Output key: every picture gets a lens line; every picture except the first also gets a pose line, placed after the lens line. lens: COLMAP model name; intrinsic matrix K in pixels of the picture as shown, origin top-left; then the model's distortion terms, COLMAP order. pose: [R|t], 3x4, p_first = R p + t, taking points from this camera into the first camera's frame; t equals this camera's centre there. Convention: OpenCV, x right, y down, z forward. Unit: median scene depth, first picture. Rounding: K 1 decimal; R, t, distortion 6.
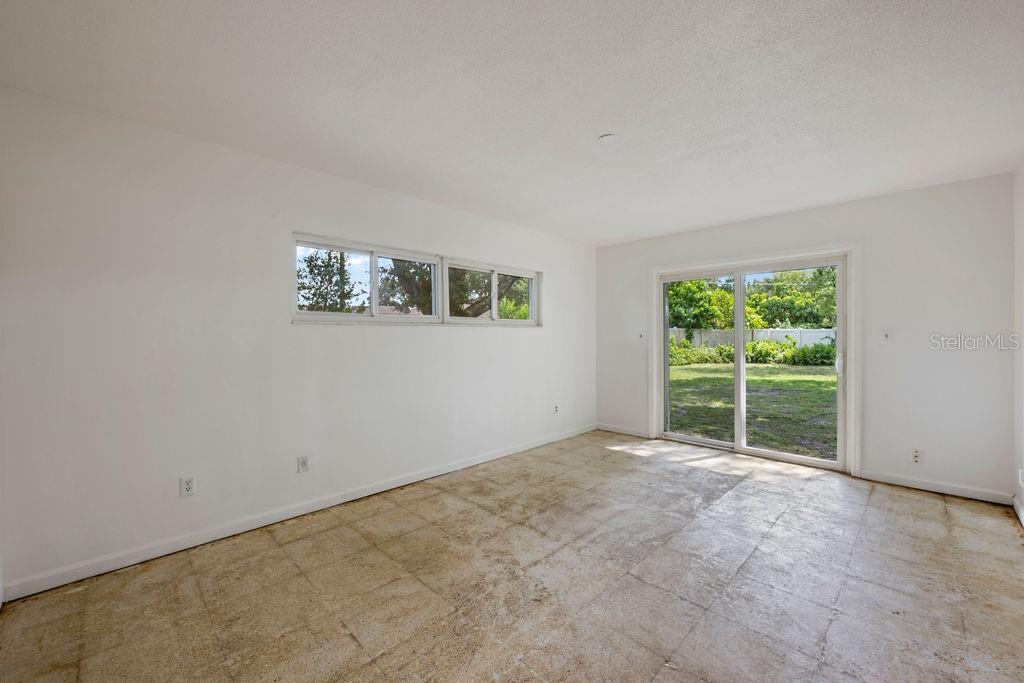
lens RADIAL K [[421.6, 0, 512.2], [0, 421.6, 340.0], [0, 0, 1]] dist [-0.000124, 0.000153]
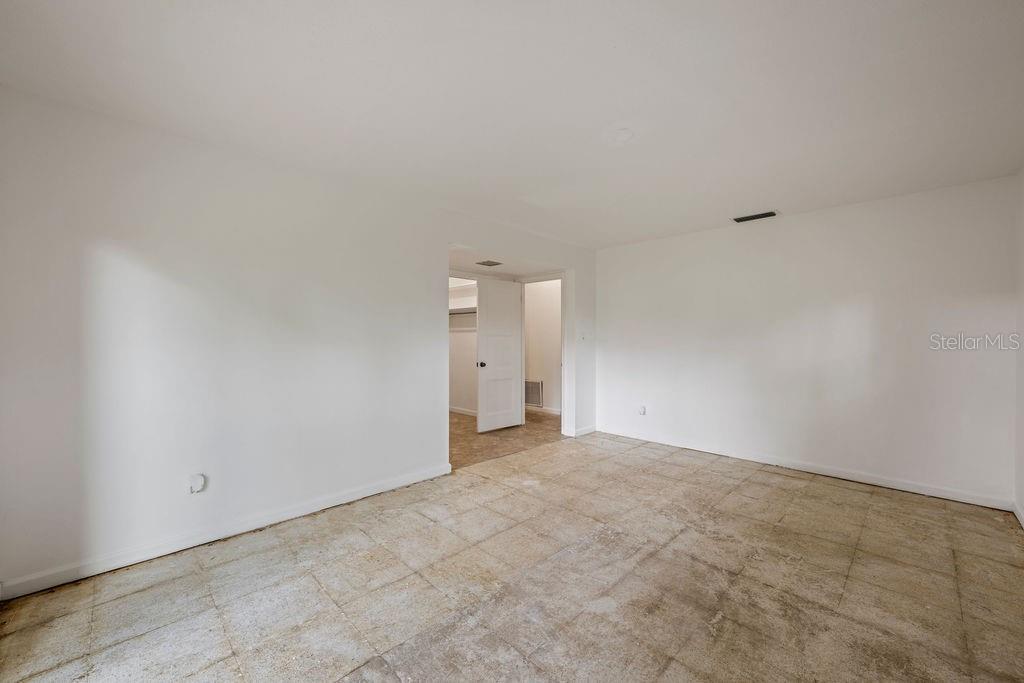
lens RADIAL K [[421.6, 0, 511.8], [0, 421.6, 339.4], [0, 0, 1]] dist [-0.000124, 0.000153]
pose [[-0.999999, 0.000176, 0.001521, 0.446892], [0.000191, 0.999951, 0.009936, -0.015364], [-0.001519, 0.009937, -0.999949, 1.831139]]
